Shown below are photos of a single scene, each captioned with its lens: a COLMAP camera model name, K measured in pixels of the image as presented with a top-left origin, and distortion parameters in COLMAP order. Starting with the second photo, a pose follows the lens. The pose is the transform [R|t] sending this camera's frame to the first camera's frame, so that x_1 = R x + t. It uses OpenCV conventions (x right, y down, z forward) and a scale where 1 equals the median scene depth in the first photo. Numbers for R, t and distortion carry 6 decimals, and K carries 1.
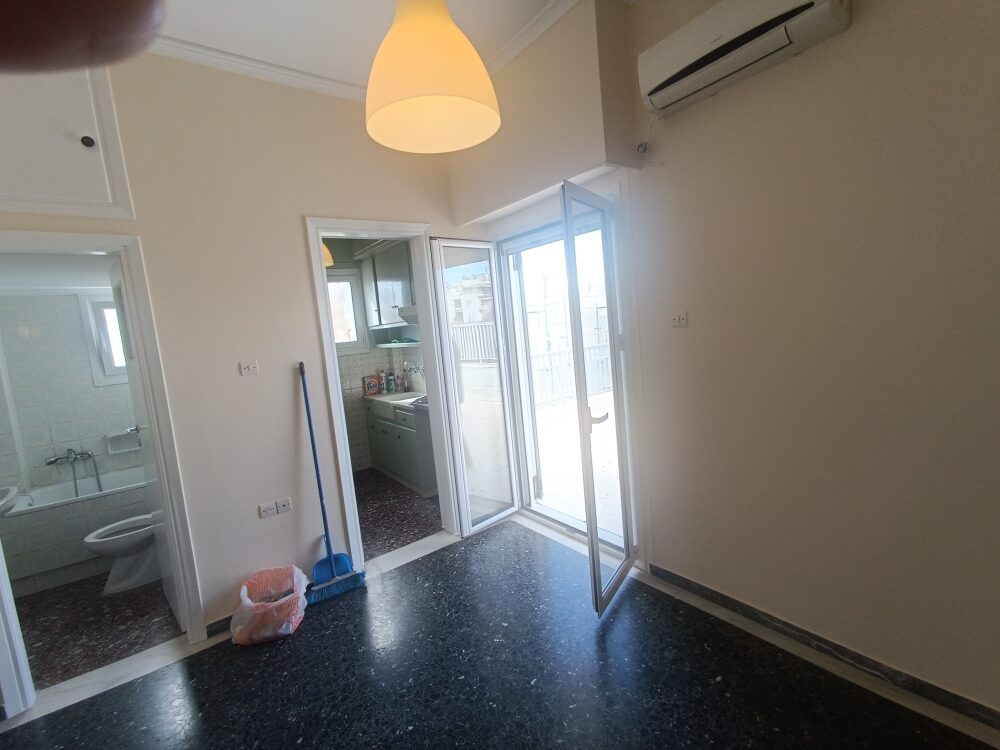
lens RADIAL K [[457.8, 0, 506.0], [0, 457.8, 363.5], [0, 0, 1]] dist [-0.019790, 0.018547]
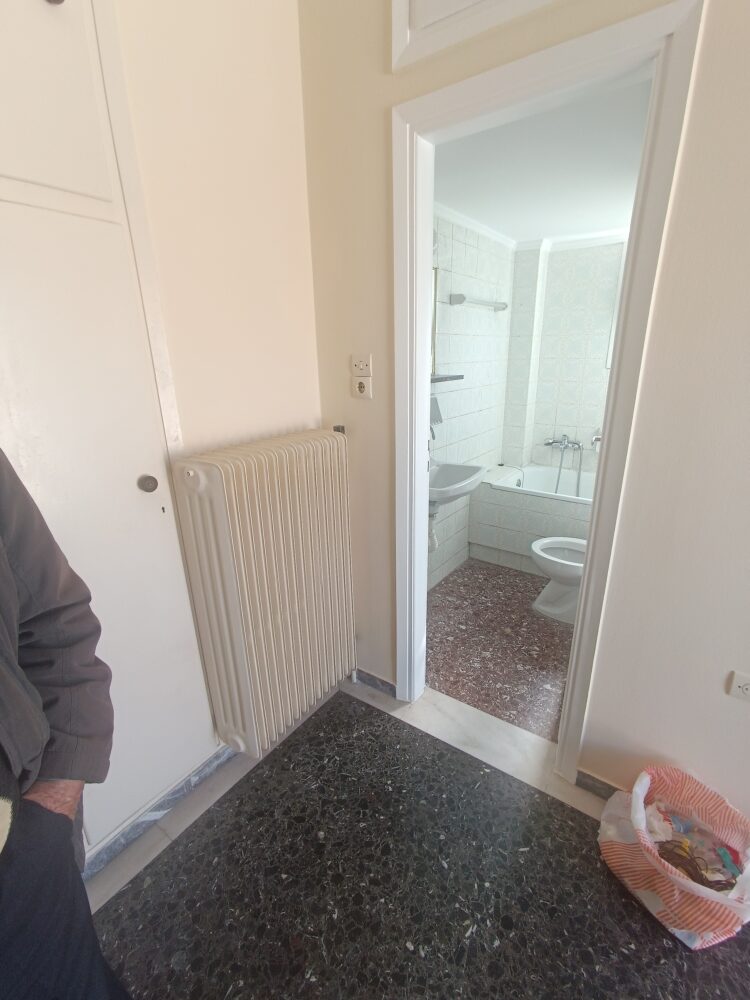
lens RADIAL K [[457.8, 0, 388.8], [0, 457.8, 501.1], [0, 0, 1]] dist [-0.019790, 0.018547]
pose [[0.313285, 0.390015, -0.865876, -0.244637], [-0.114332, 0.920633, 0.373312, 0.010212], [0.942752, -0.017955, 0.333012, 0.395615]]
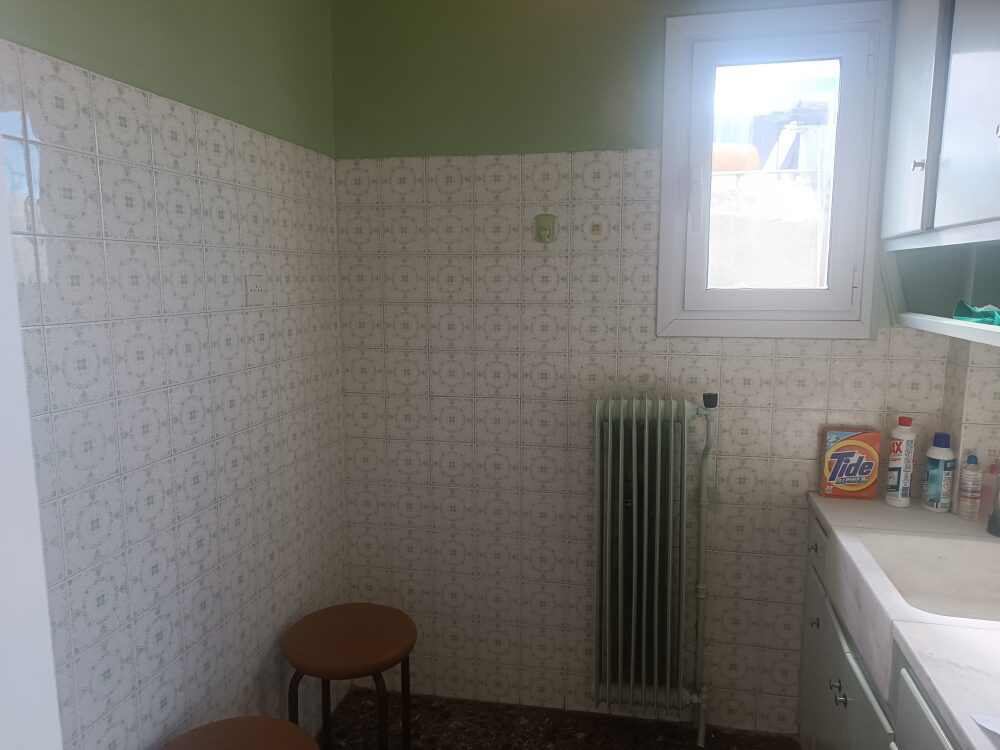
lens RADIAL K [[714.7, 0, 506.3], [0, 714.7, 376.7], [0, 0, 1]] dist [0.026618, -0.020562]
pose [[0.649754, 0.199802, -0.733416, -0.199934], [-0.133079, 0.979836, 0.149035, -0.057940], [0.748404, 0.000766, 0.663242, 0.895474]]
